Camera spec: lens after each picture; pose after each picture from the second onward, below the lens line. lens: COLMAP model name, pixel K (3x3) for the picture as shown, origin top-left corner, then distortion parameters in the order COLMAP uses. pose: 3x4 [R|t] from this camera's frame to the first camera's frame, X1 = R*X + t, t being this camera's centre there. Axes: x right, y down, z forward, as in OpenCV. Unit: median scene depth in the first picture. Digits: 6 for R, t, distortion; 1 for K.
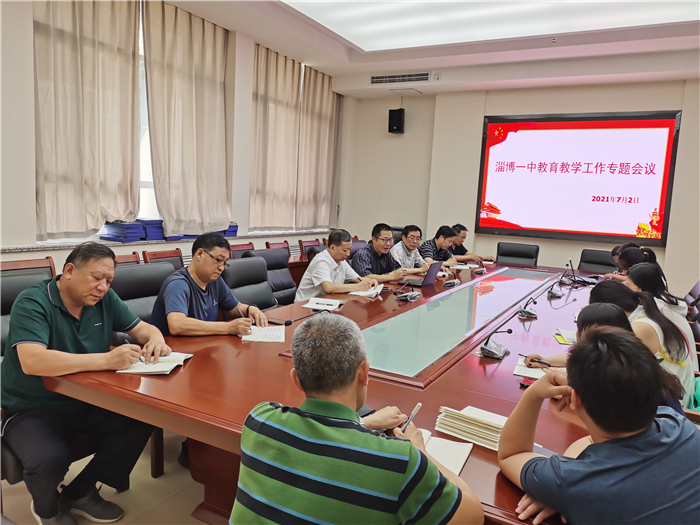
lens RADIAL K [[540.2, 0, 344.7], [0, 540.2, 264.7], [0, 0, 1]] dist [0.035703, -0.025531]
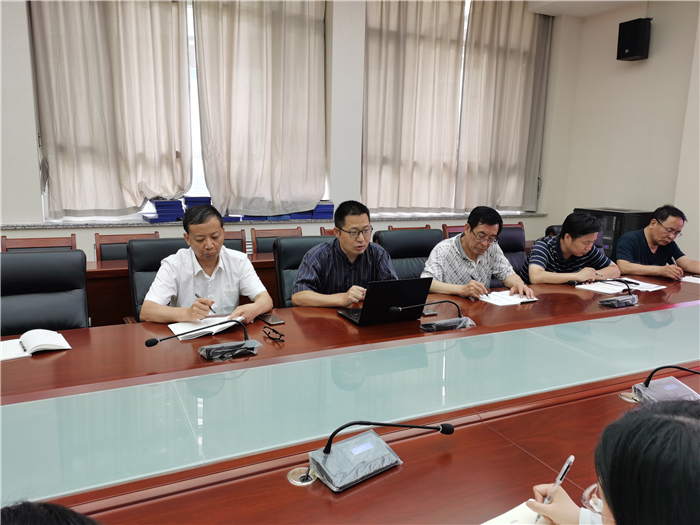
lens RADIAL K [[540.2, 0, 320.4], [0, 540.2, 279.0], [0, 0, 1]] dist [0.035703, -0.025531]
pose [[0.811957, 0.086610, -0.577256, 0.226063], [-0.051680, 0.995714, 0.076702, -0.021808], [0.581425, -0.032446, 0.812953, 0.310083]]
